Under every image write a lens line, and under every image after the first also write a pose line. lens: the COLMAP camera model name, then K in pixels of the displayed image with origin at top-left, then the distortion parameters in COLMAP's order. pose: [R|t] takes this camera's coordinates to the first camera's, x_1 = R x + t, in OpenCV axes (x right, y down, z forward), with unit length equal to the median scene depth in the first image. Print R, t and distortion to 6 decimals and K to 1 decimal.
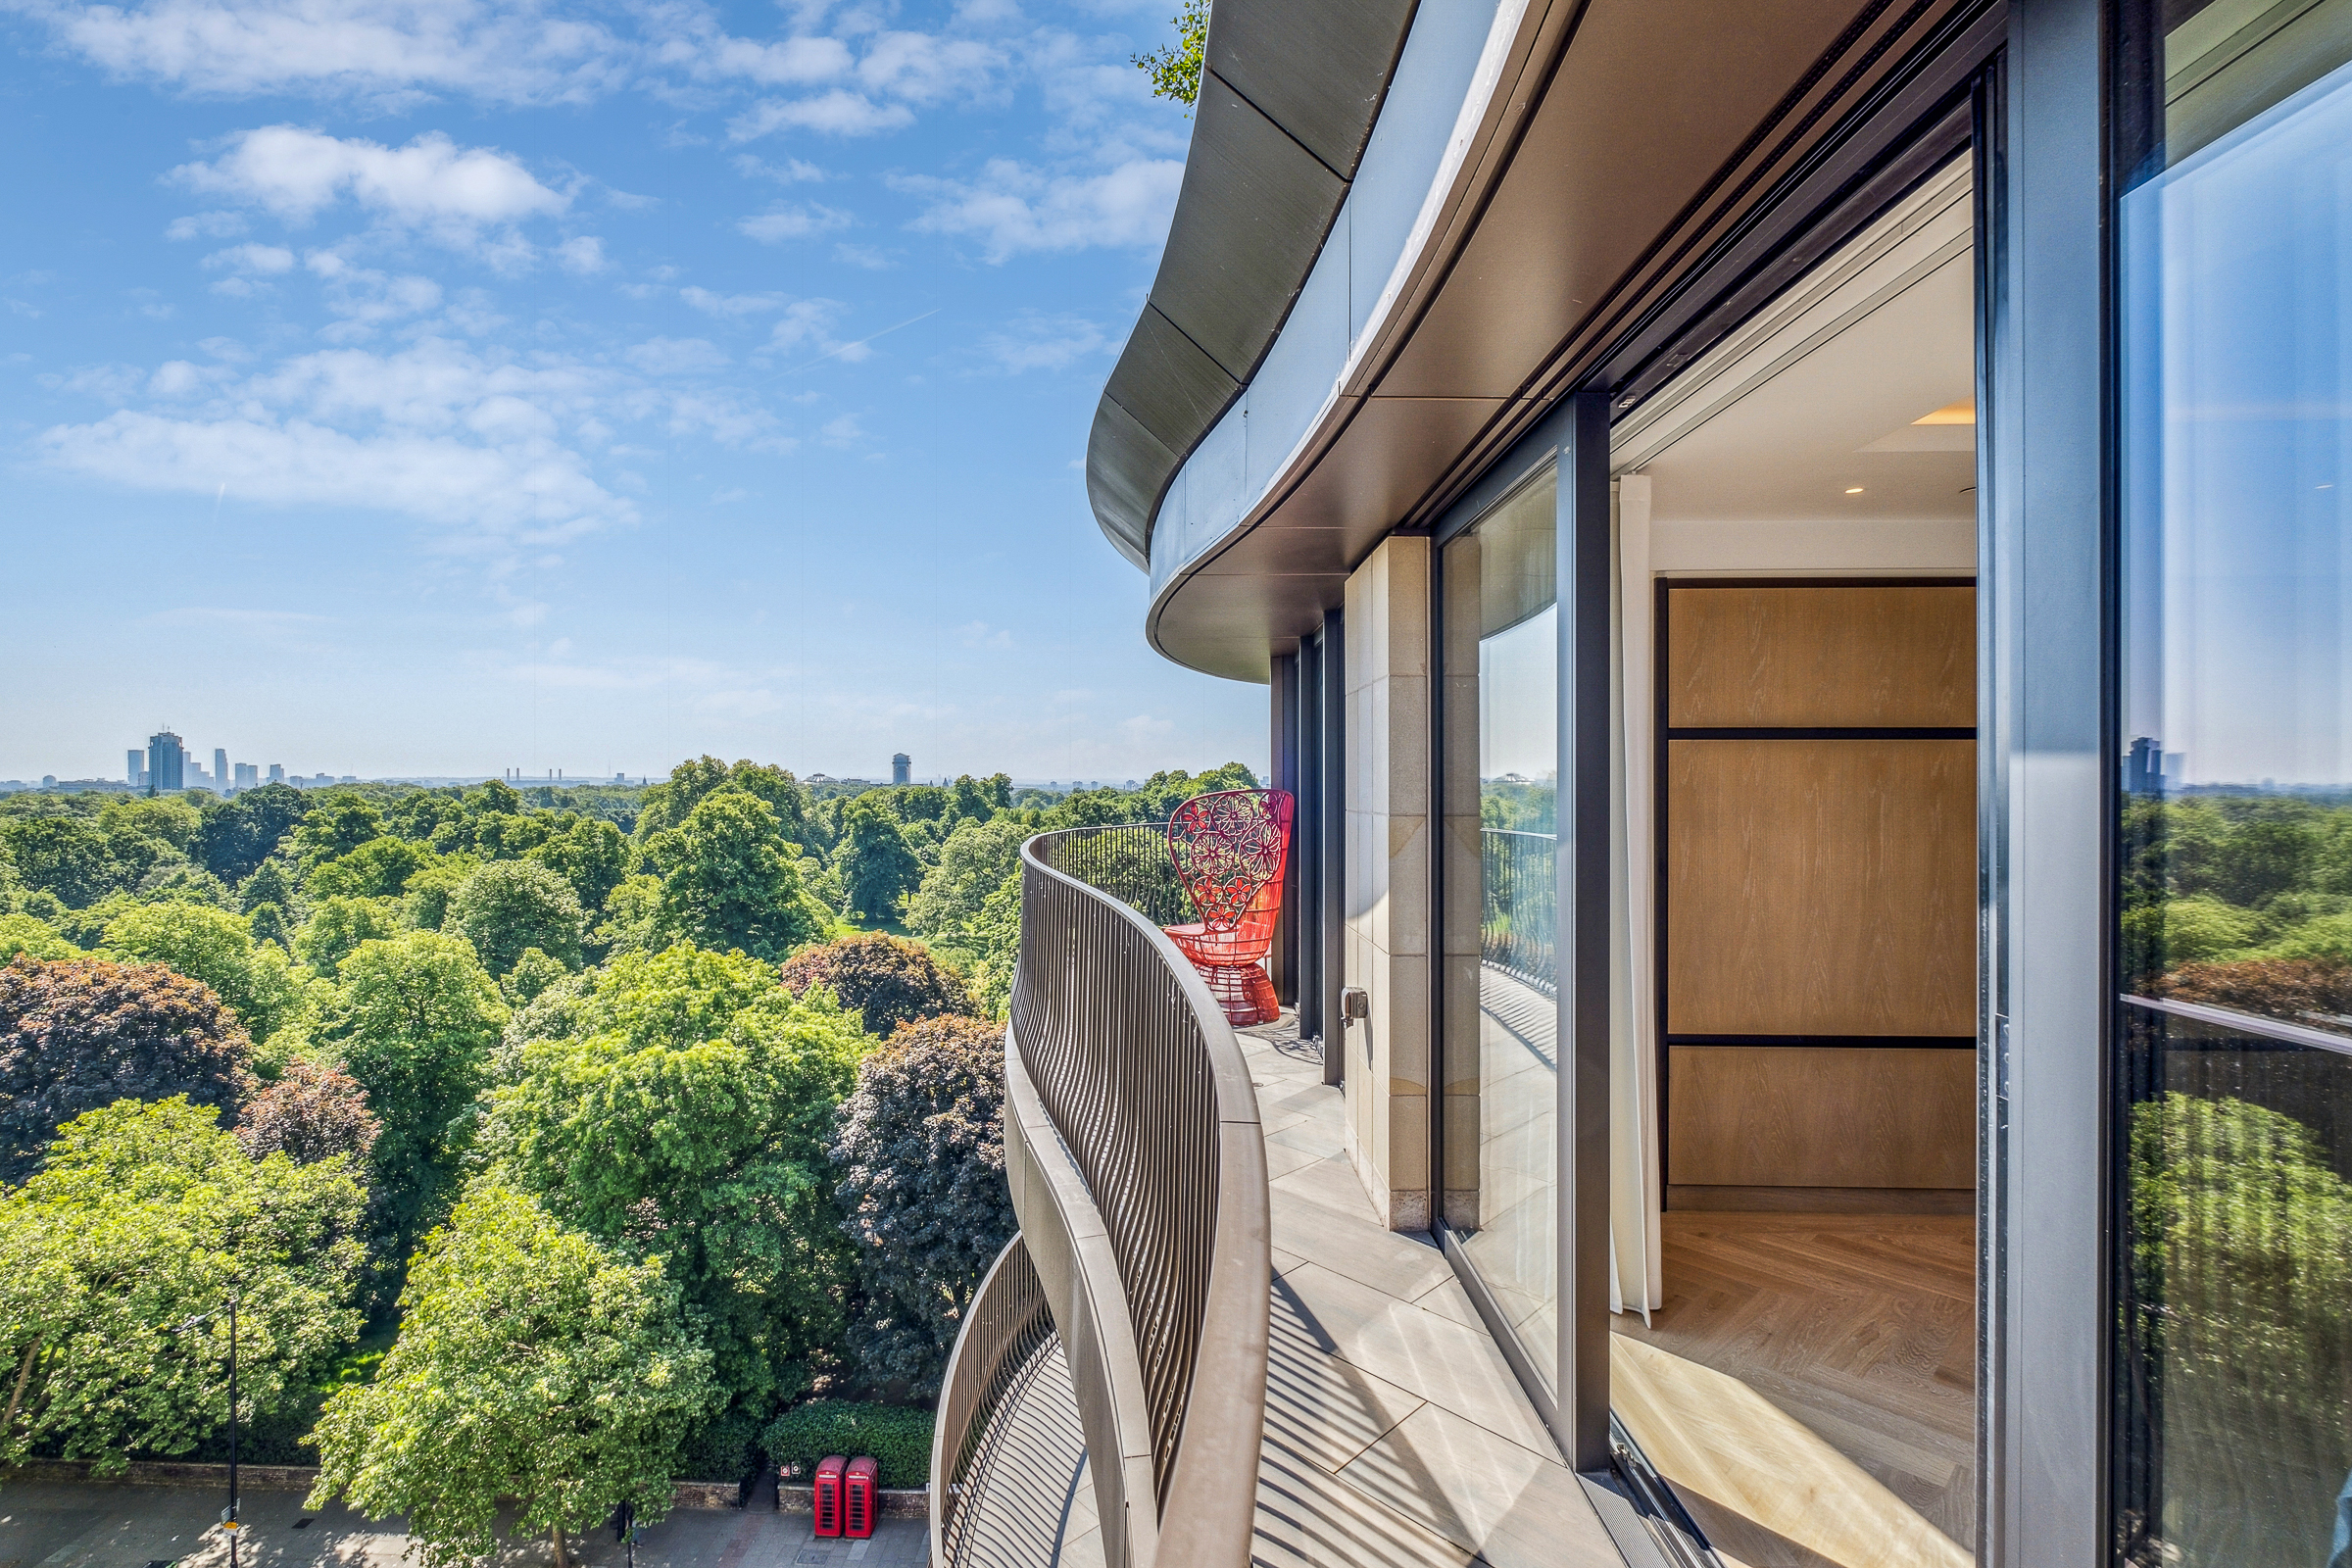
lens RADIAL K [[1050.3, 0, 1176.0], [0, 1050.3, 784.0], [0, 0, 1]] dist [0.001858, 0.000844]
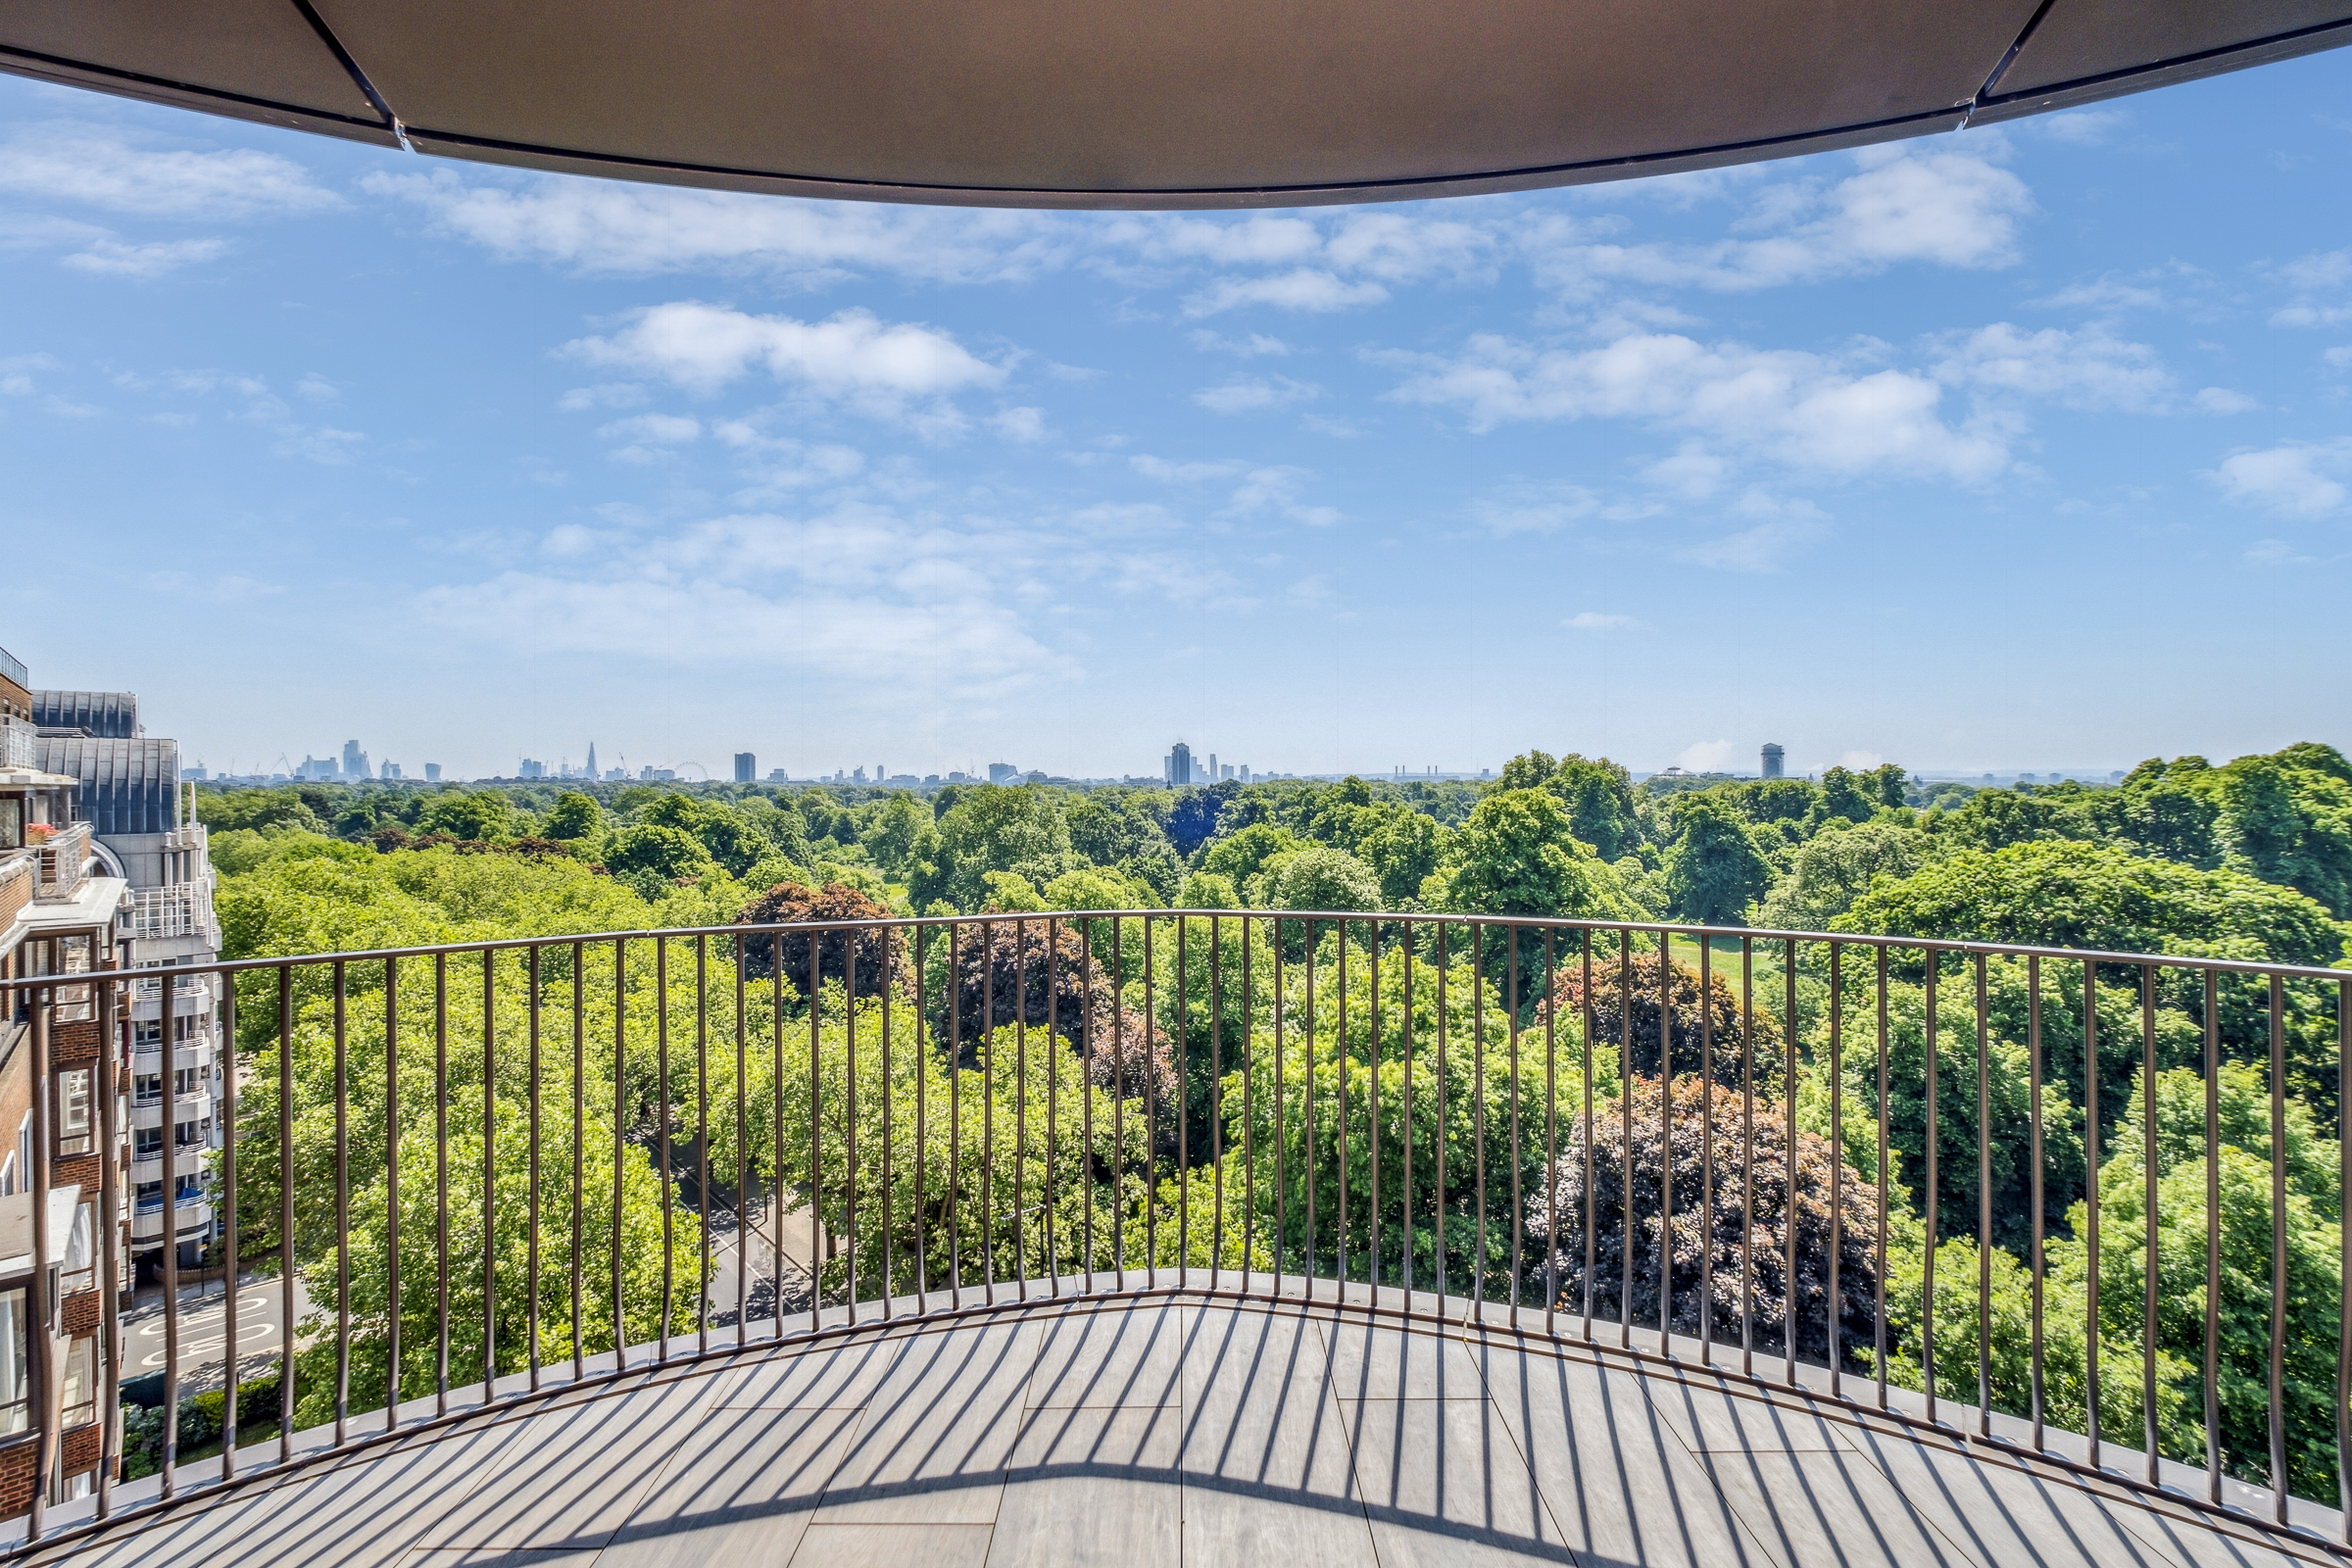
lens RADIAL K [[1050.3, 0, 1176.0], [0, 1050.3, 784.0], [0, 0, 1]] dist [0.001858, 0.000844]
pose [[0.714650, -0.000305, -0.699482, 0.043856], [0.003994, 0.999985, 0.003644, 0.000000], [0.699471, -0.005399, 0.714641, 0.177797]]
